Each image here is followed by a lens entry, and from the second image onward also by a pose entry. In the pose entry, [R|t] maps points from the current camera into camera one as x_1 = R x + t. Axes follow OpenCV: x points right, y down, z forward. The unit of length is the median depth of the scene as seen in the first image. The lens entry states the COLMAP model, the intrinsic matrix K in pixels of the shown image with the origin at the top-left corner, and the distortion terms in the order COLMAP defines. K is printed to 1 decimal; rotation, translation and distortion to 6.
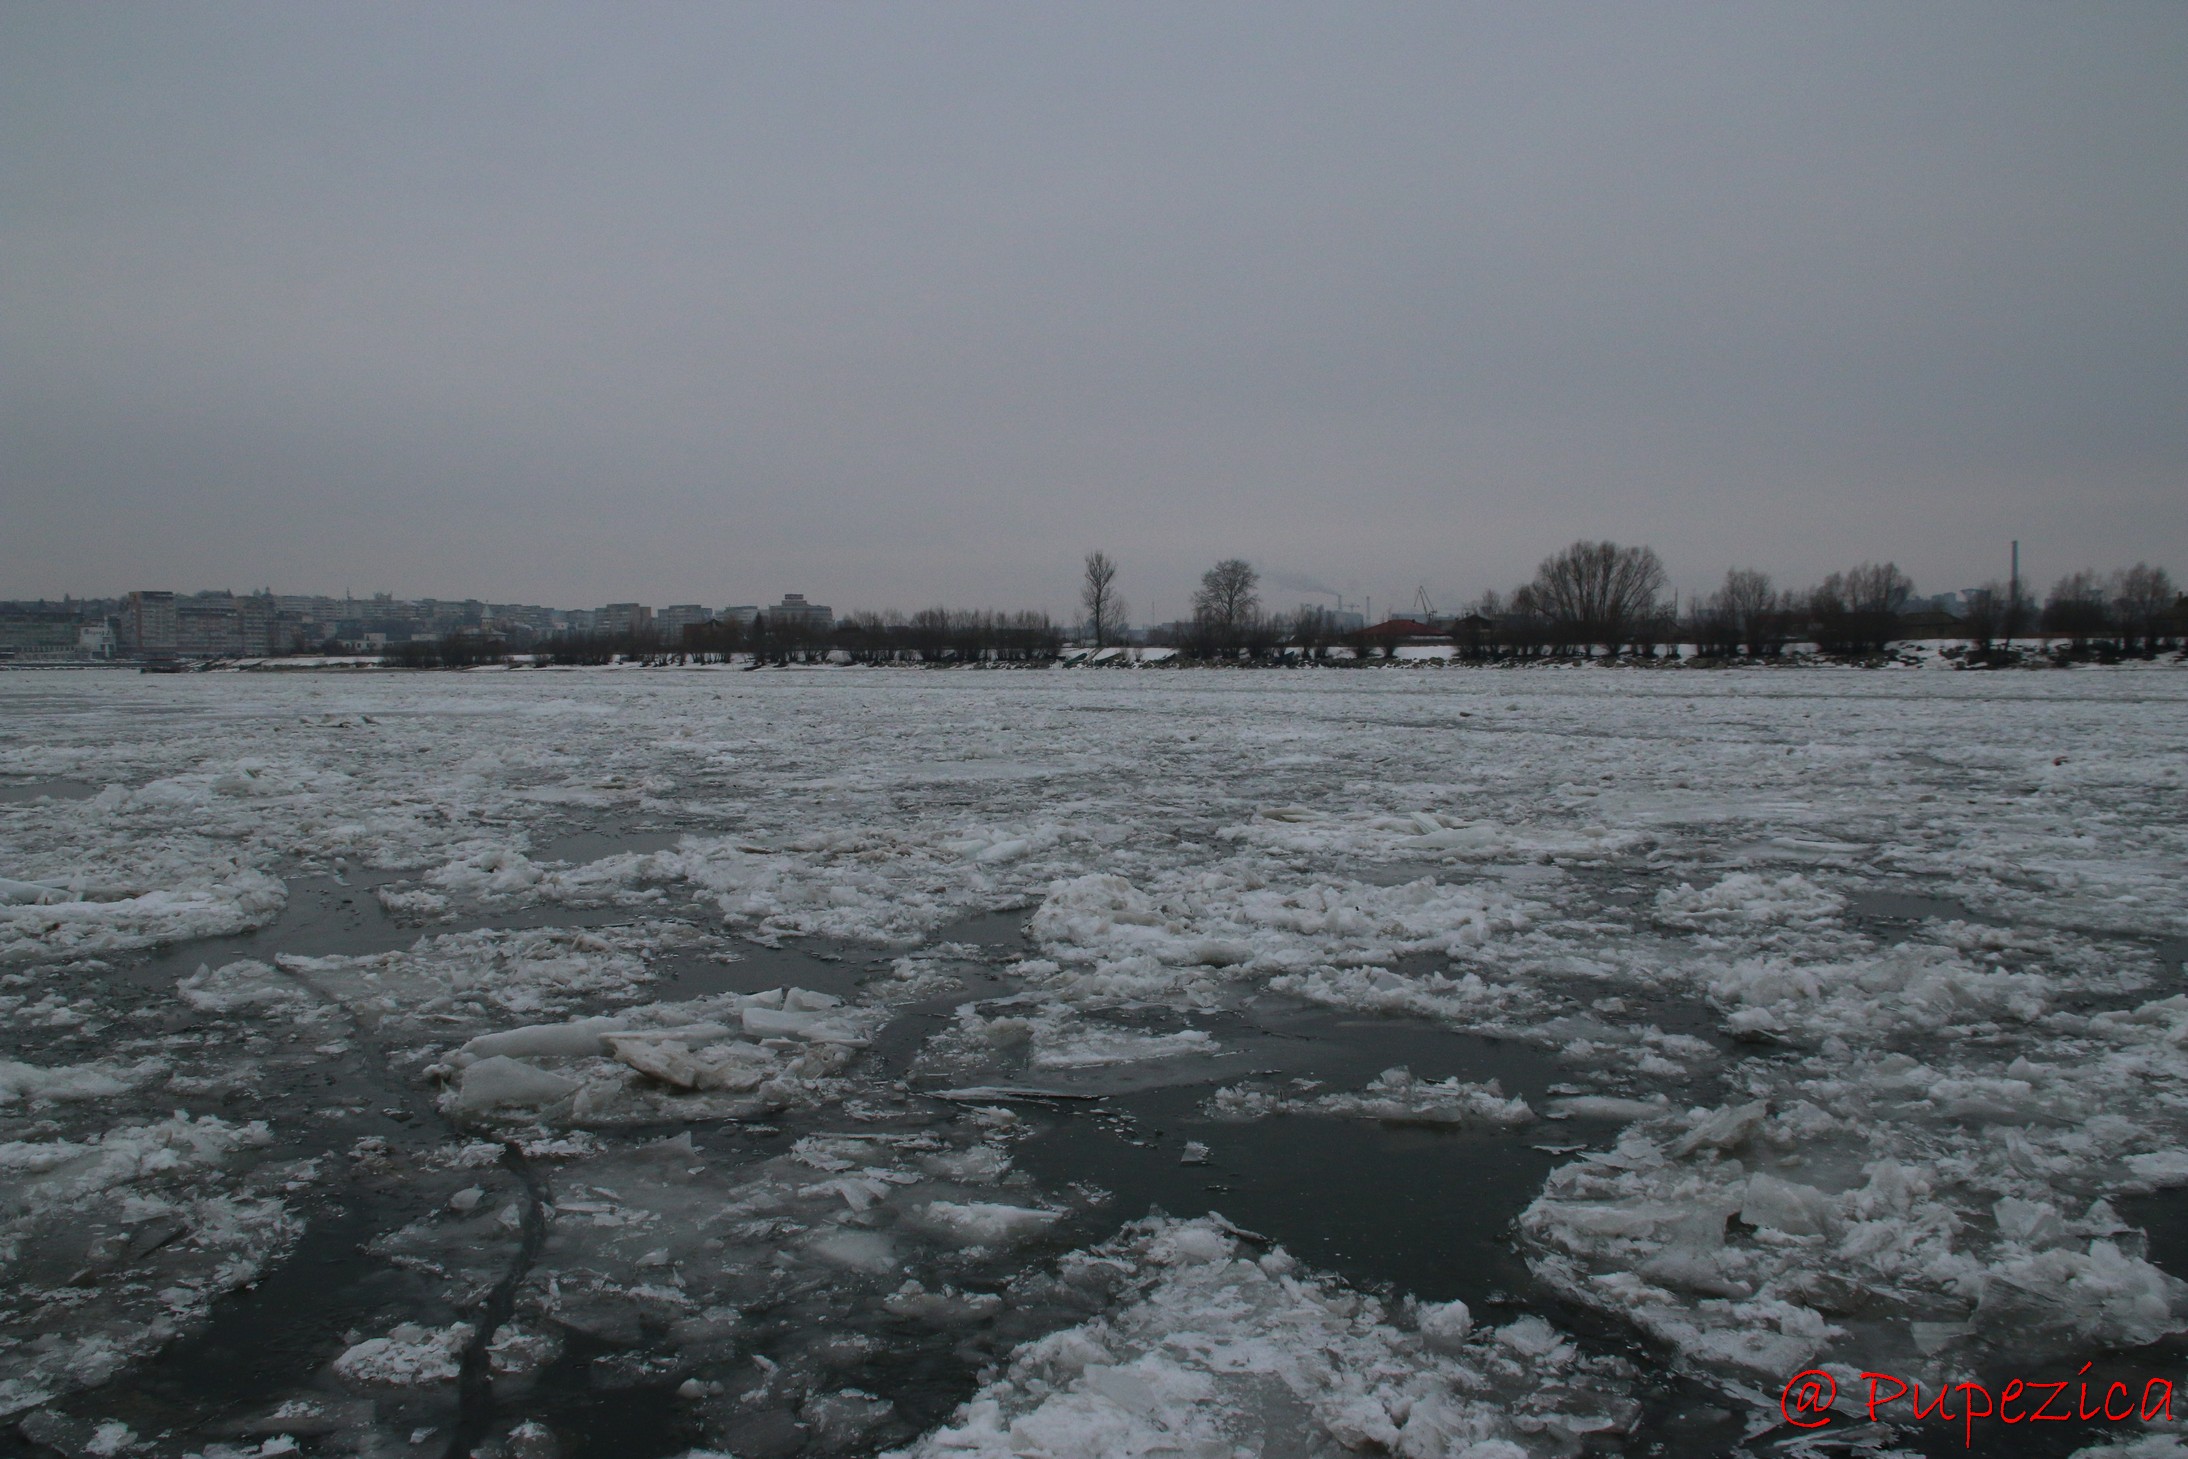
lens RADIAL K [[1823.4, 0, 1088.5], [0, 1823.4, 747.3], [0, 0, 1]] dist [-0.141068, 0.142220]
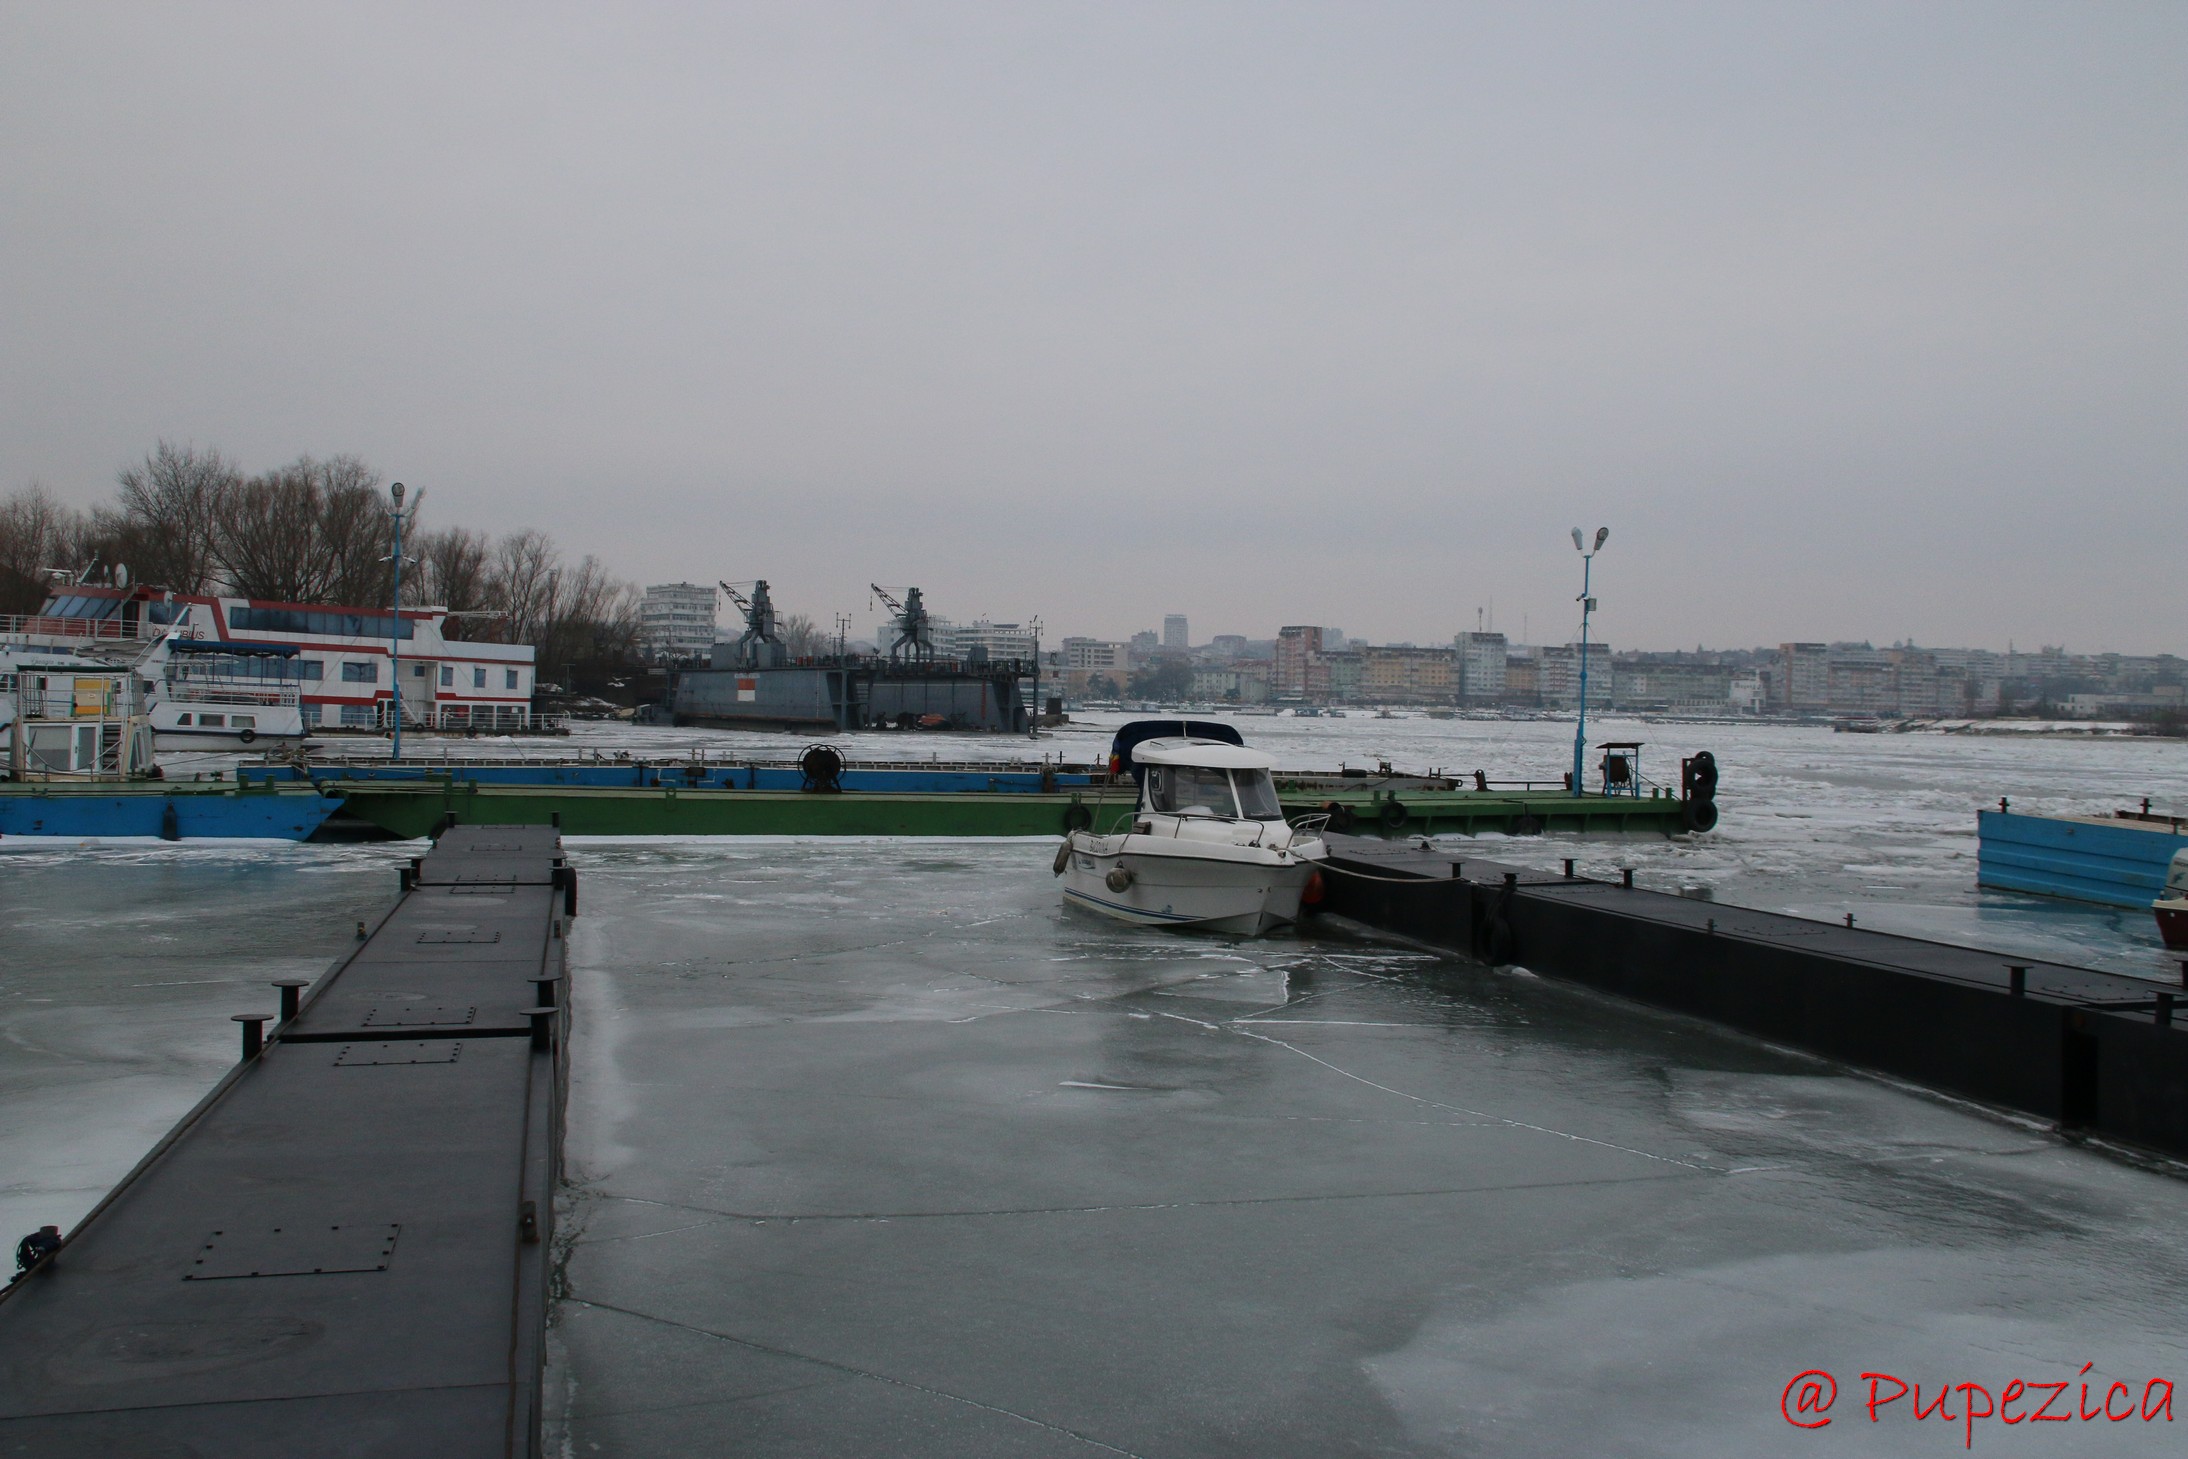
lens RADIAL K [[2090.2, 0, 1089.9], [0, 2090.2, 751.5], [0, 0, 1]] dist [-0.084842, 0.231141]
pose [[0.700689, 0.036159, -0.712550, -0.566093], [-0.060710, 0.998114, -0.009050, 0.043703], [0.710879, 0.049600, 0.701563, -0.977759]]
